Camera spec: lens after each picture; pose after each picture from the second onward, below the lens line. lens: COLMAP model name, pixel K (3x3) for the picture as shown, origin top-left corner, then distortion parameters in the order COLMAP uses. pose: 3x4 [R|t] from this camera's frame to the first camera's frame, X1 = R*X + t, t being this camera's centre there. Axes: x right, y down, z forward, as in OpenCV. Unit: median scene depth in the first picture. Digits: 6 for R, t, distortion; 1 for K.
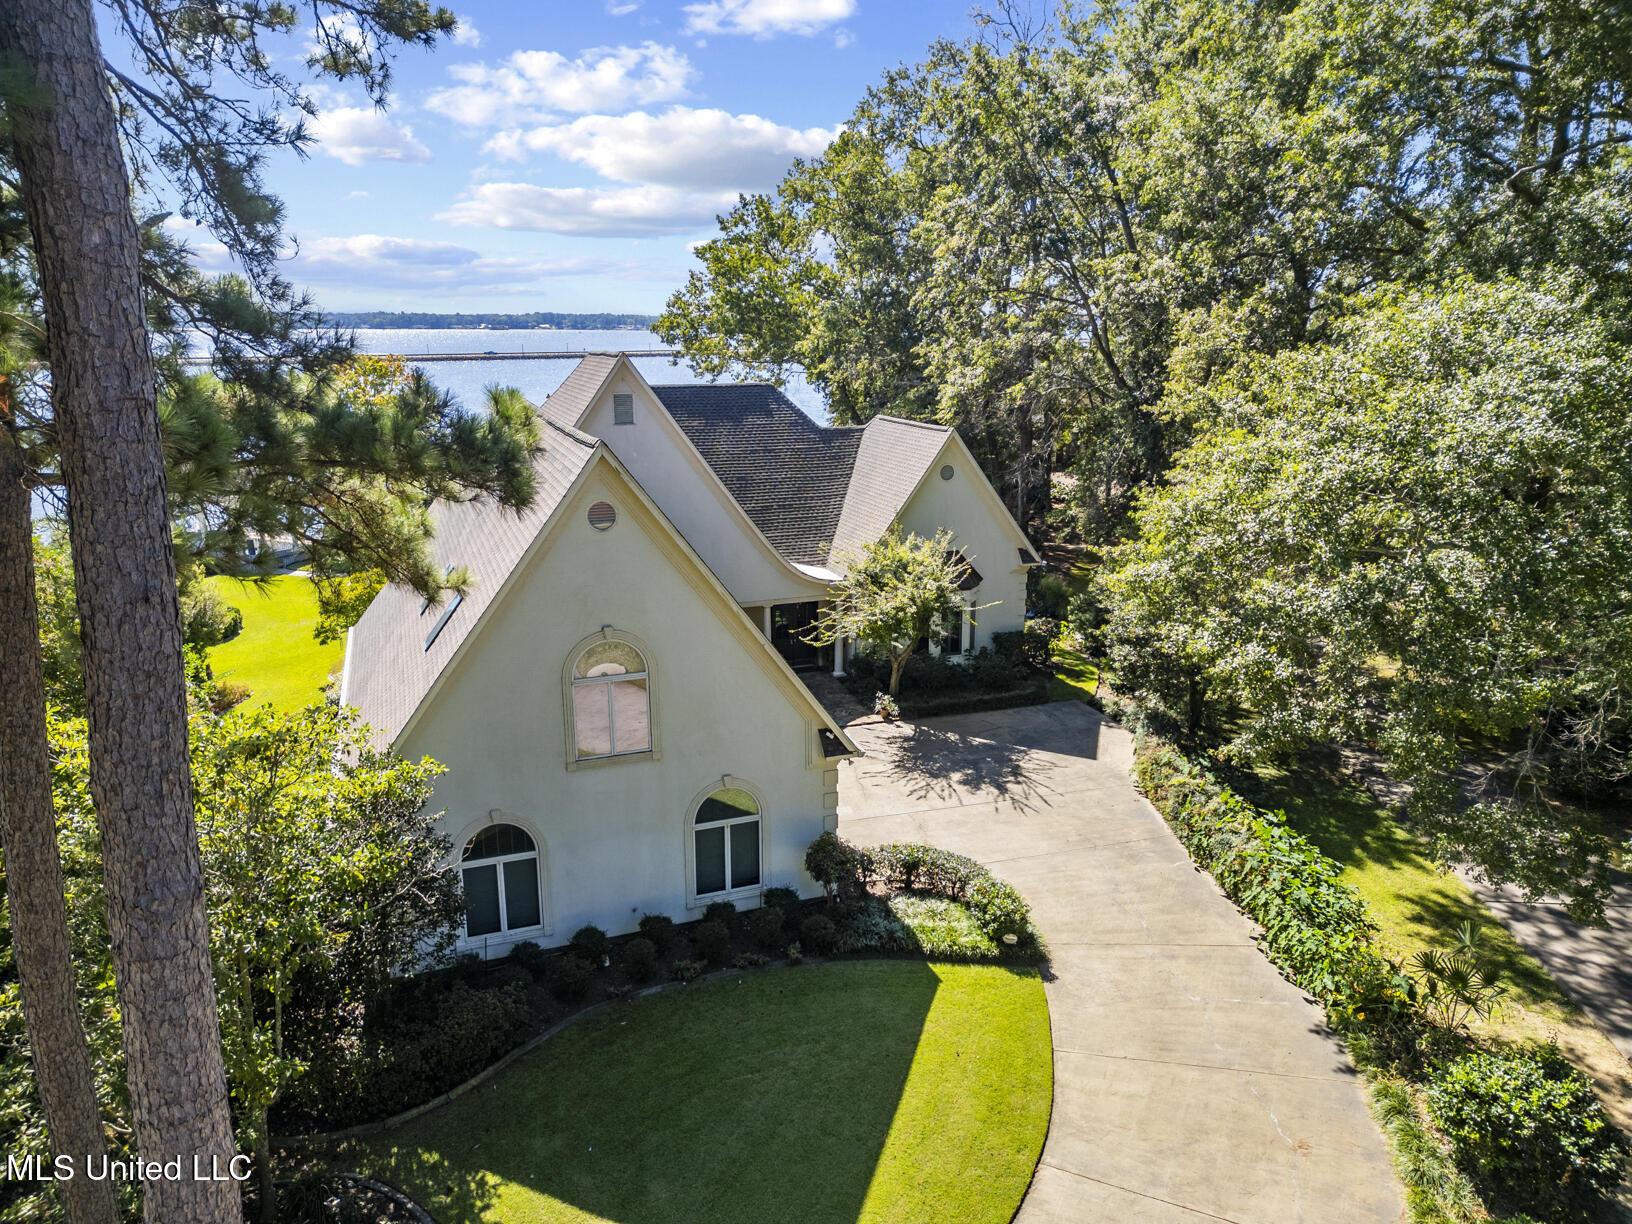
lens RADIAL K [[1125.2, 0, 797.7], [0, 1125.2, 615.6], [0, 0, 1]] dist [0.007232, 0.003096]
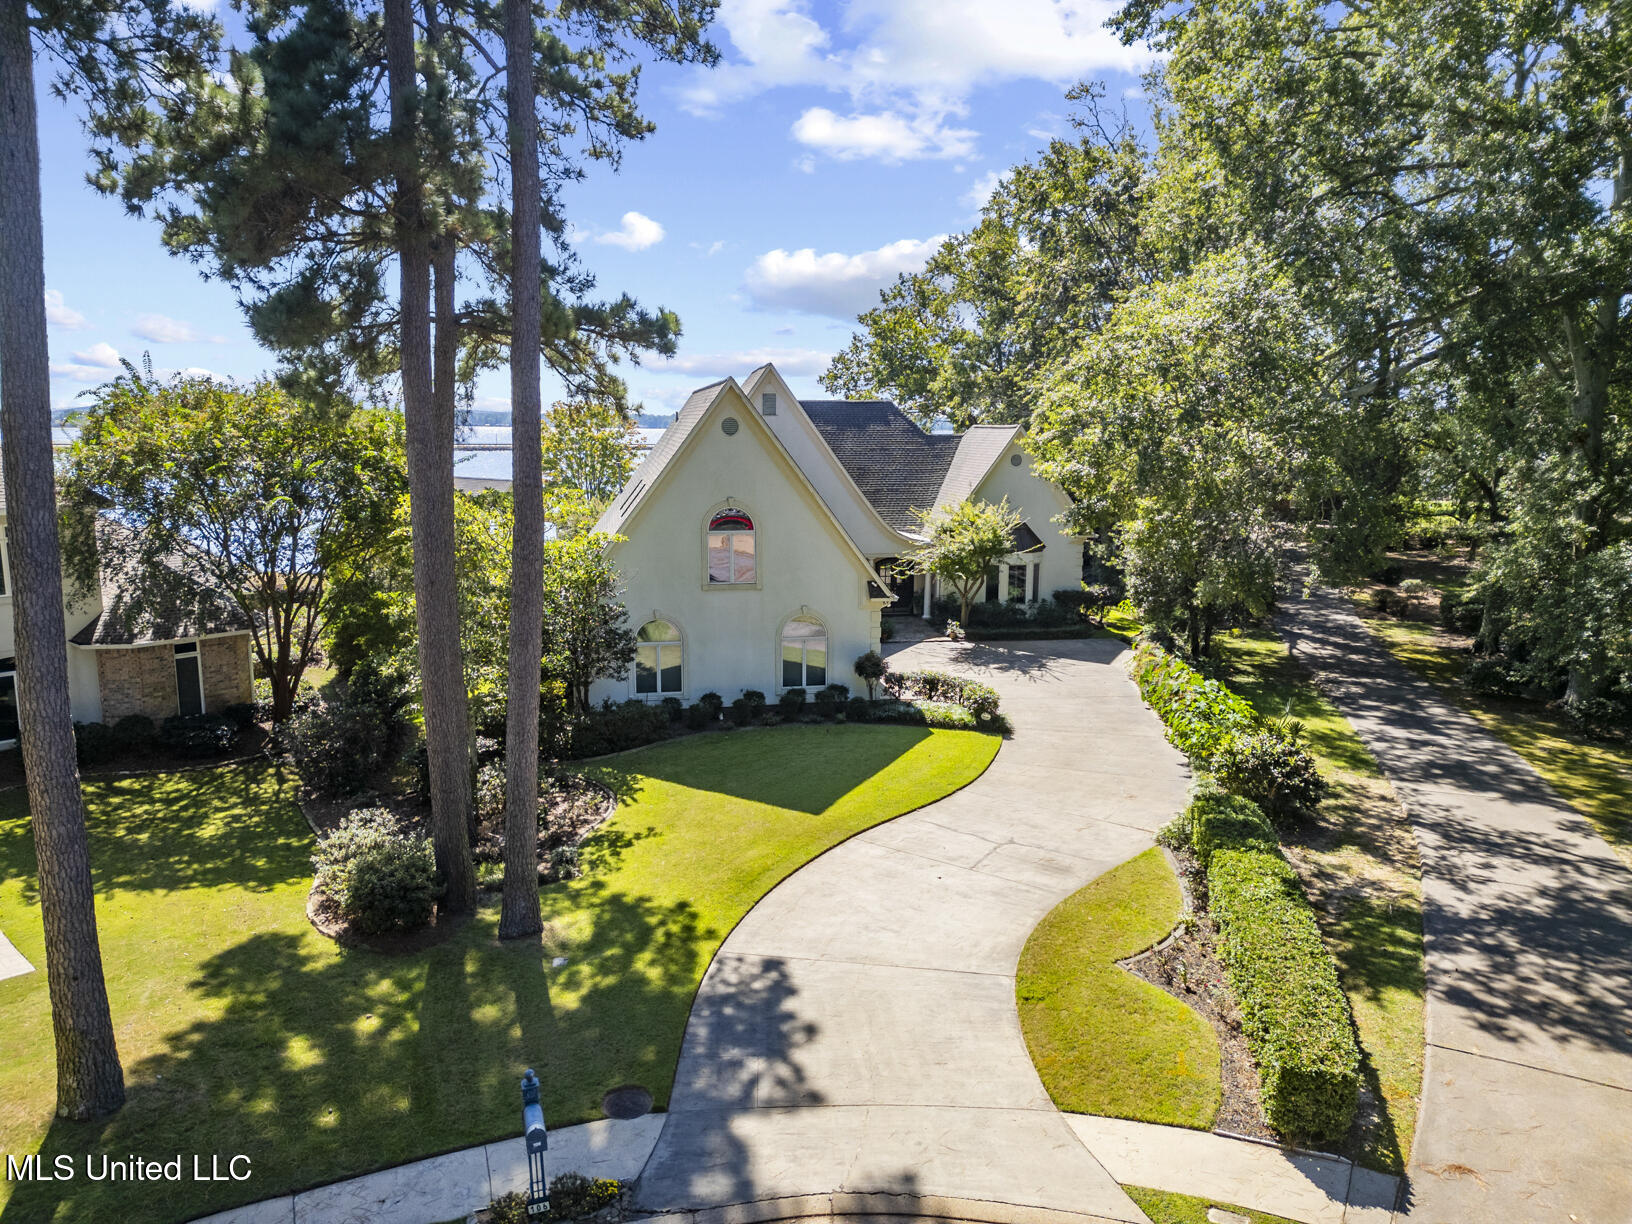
lens RADIAL K [[1249.7, 0, 809.7], [0, 1249.7, 635.0], [0, 0, 1]] dist [0.054752, -0.046052]
pose [[0.984246, 0.037644, -0.172749, 0.166247], [-0.056606, 0.992734, -0.106187, 0.253278], [0.167497, 0.114293, 0.979225, -0.447003]]
